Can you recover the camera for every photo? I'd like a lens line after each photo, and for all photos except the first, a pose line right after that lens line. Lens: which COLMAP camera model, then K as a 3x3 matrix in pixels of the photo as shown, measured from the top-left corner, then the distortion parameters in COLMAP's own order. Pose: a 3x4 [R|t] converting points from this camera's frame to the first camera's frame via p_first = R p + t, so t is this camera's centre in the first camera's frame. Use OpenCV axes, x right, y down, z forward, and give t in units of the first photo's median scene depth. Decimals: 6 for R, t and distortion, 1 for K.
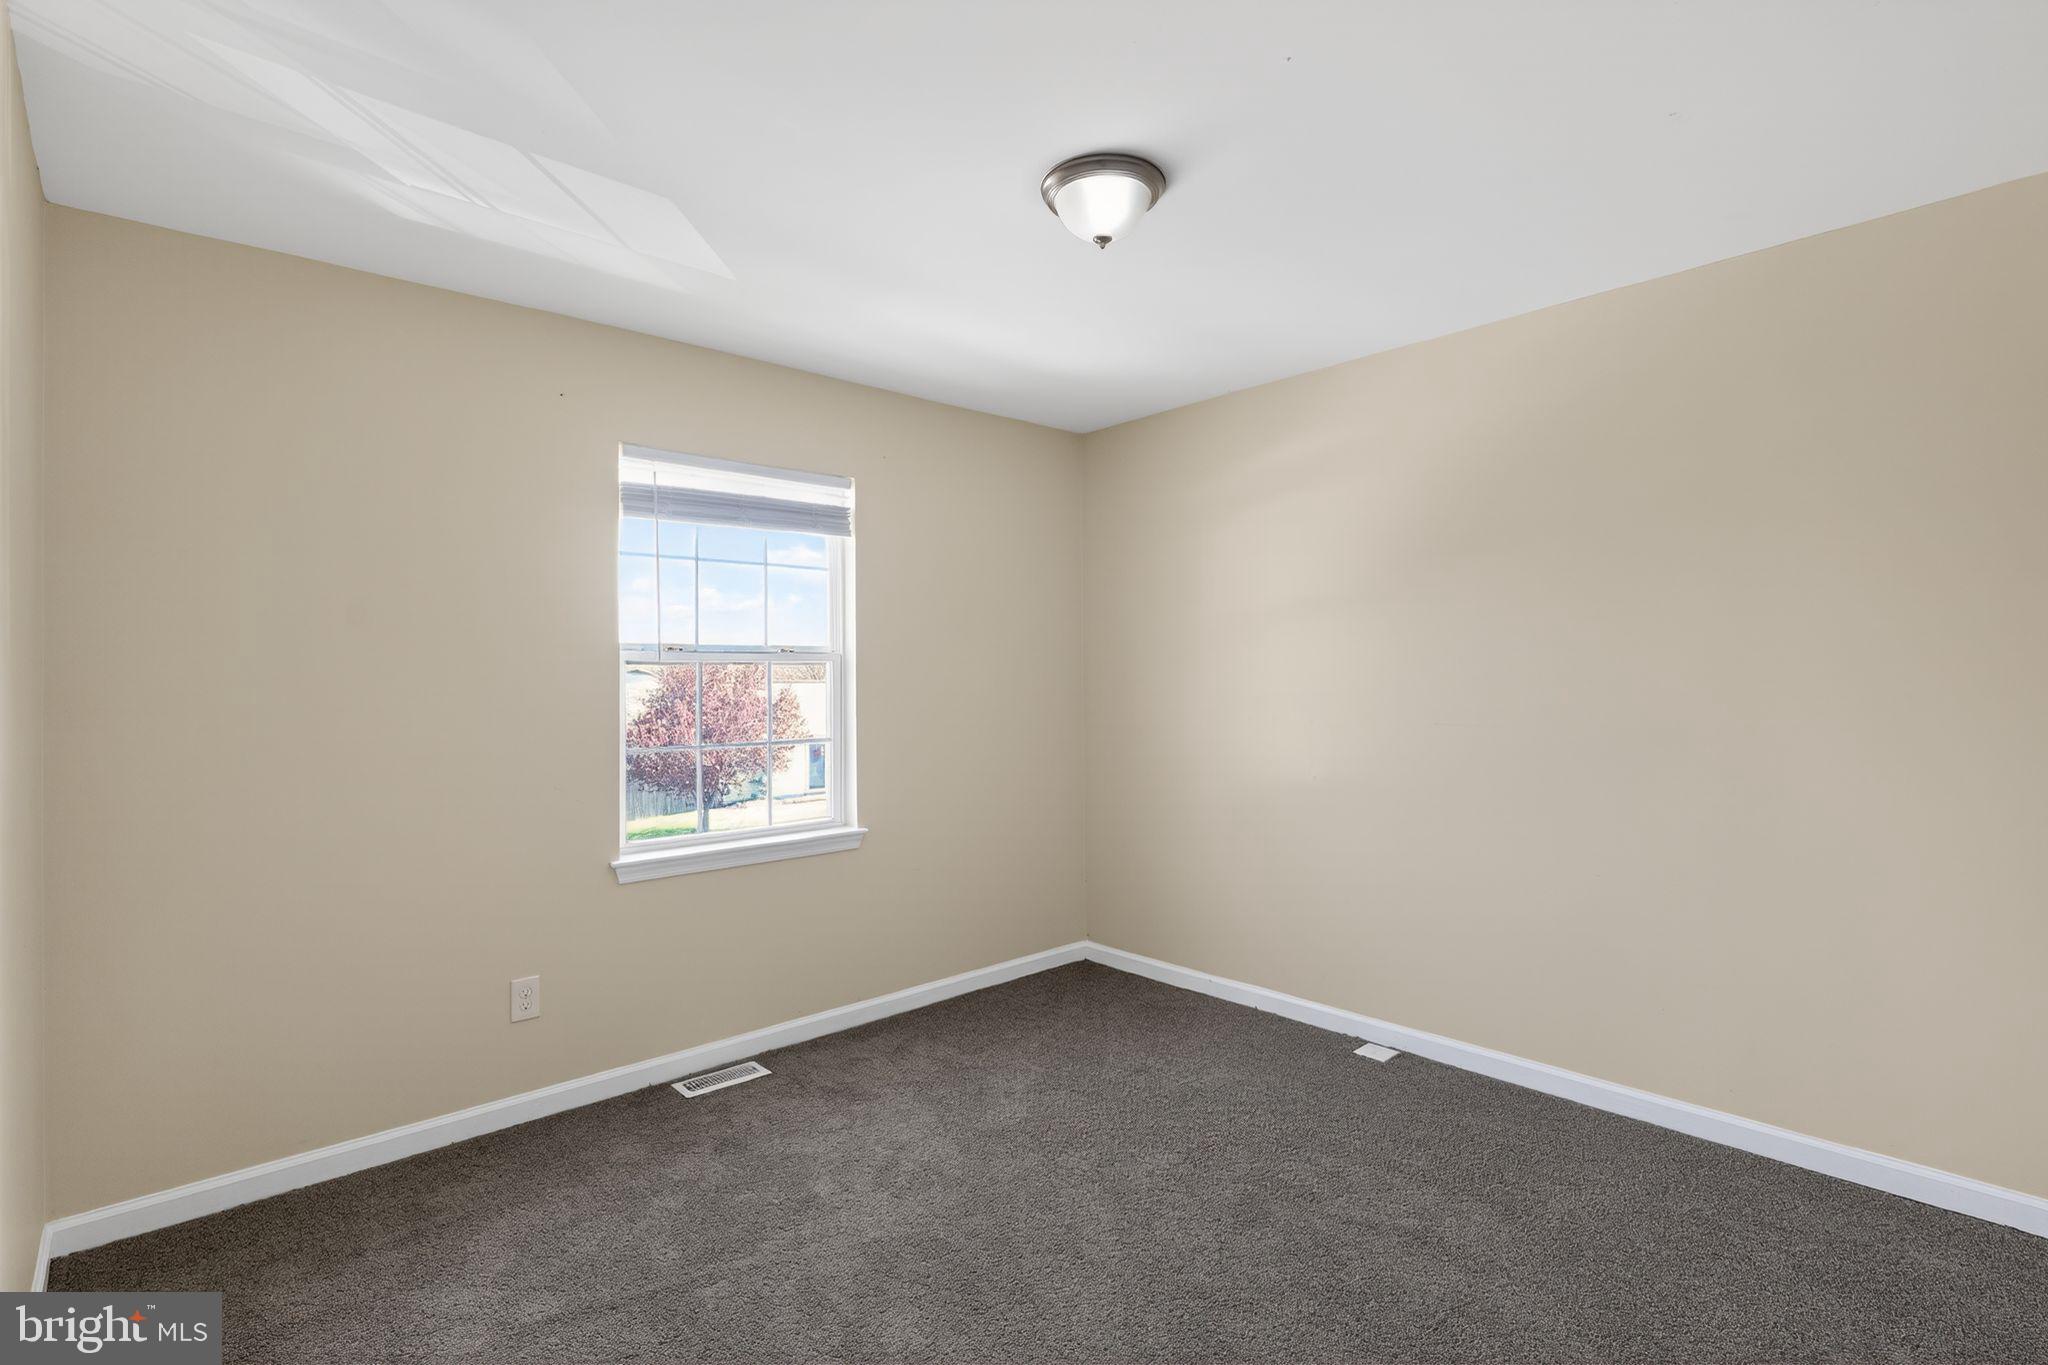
lens RADIAL K [[828.0, 0, 1011.8], [0, 828.0, 648.8], [0, 0, 1]] dist [0.012819, 0.000026]
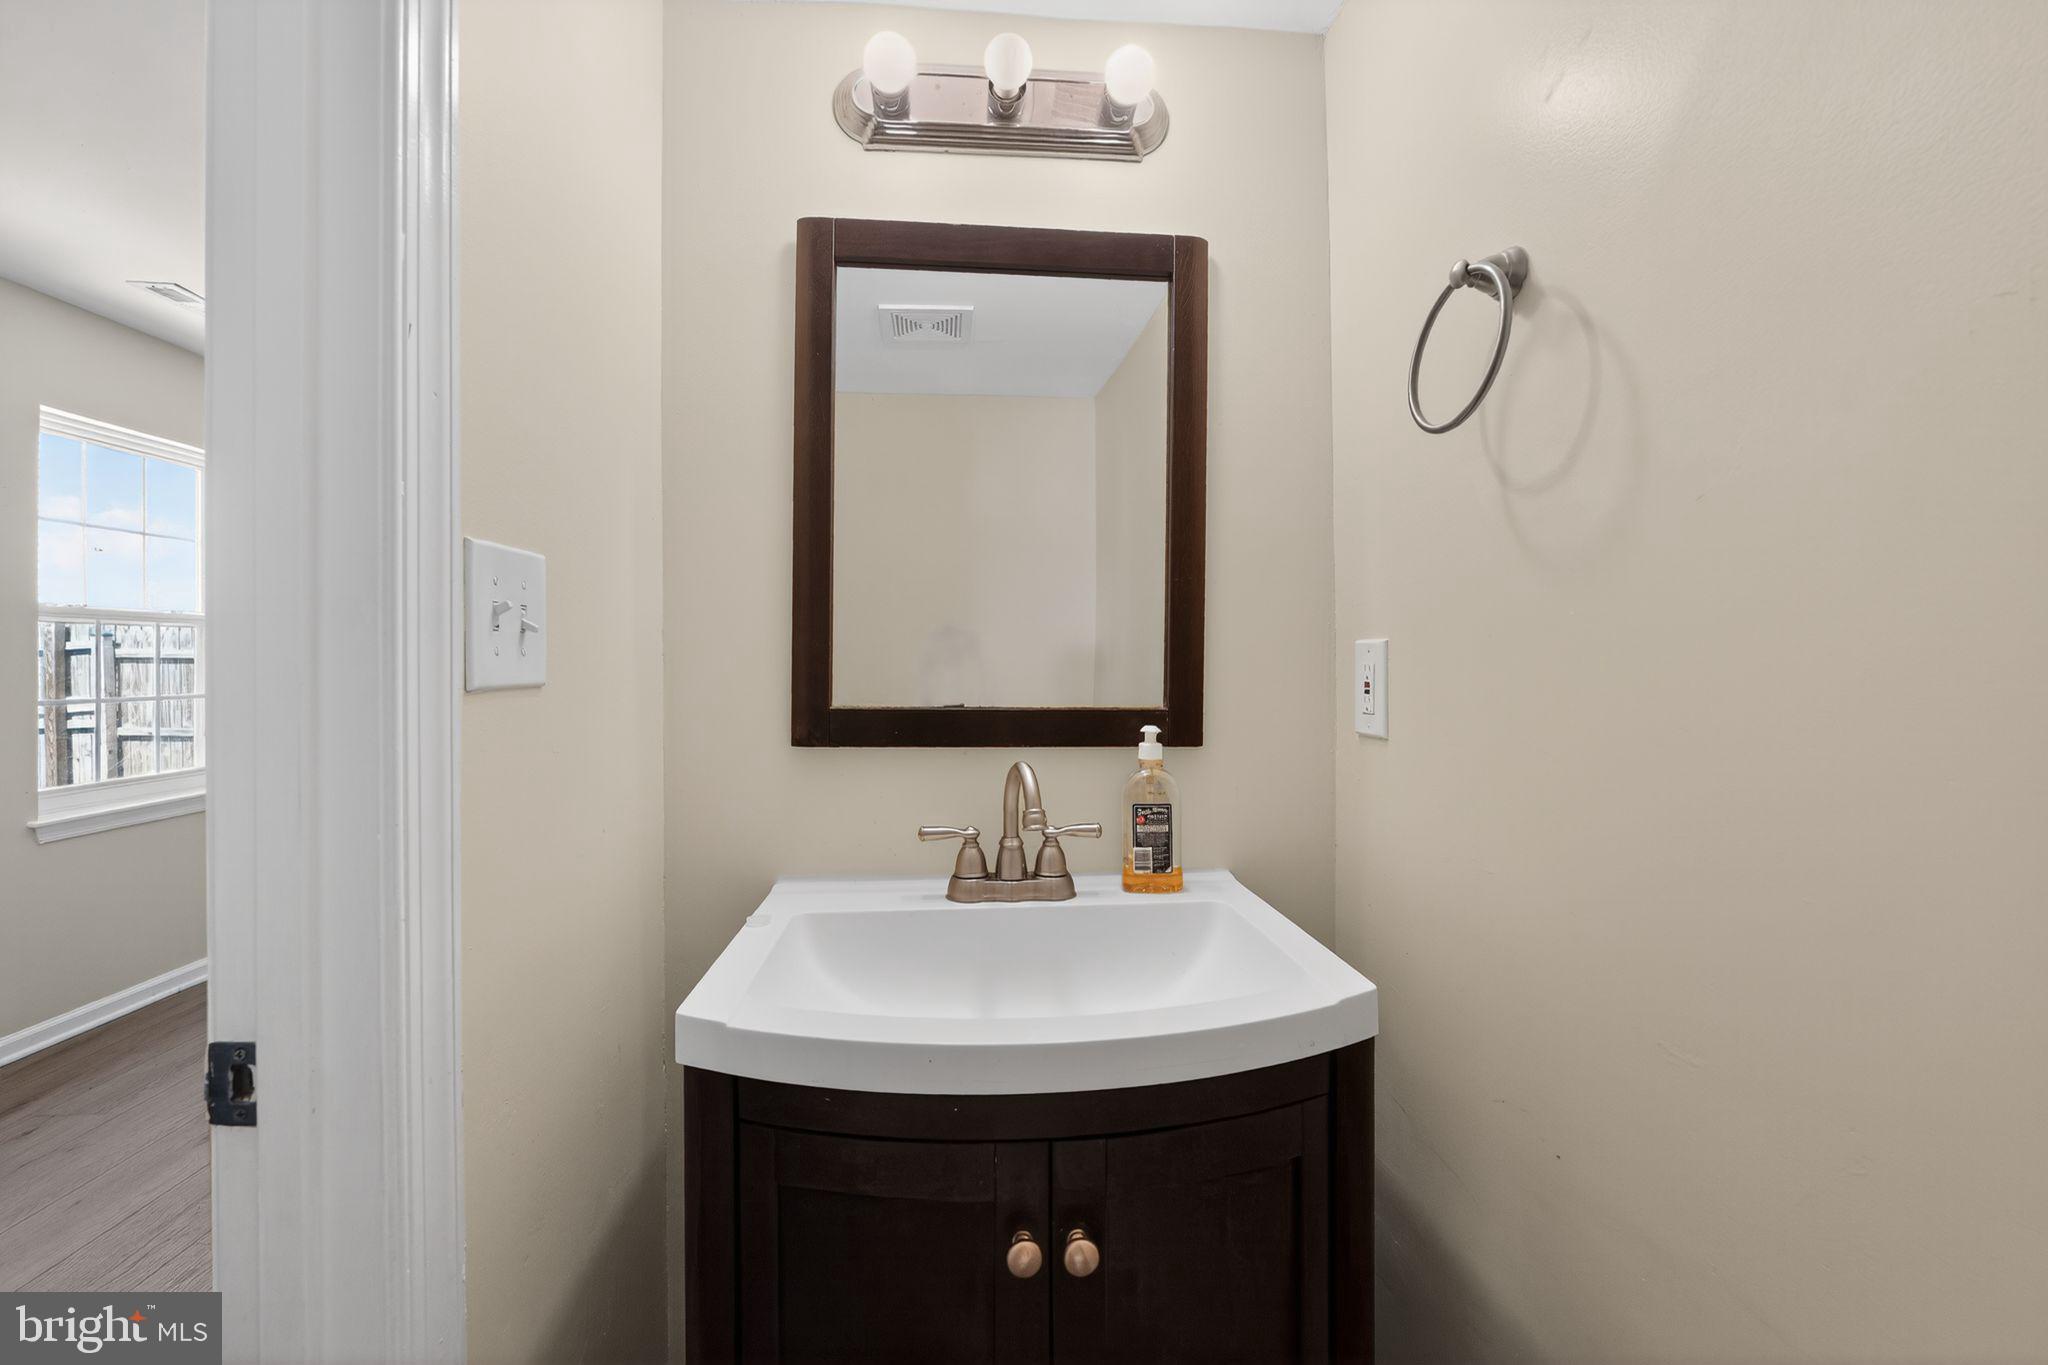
lens RADIAL K [[828.0, 0, 1011.8], [0, 828.0, 648.8], [0, 0, 1]] dist [0.012819, 0.000026]
pose [[0.546899, 0.017381, 0.837018, -0.610008], [-0.038825, 0.999235, 0.004618, -0.006910], [-0.836298, -0.035023, 0.547156, -0.495208]]
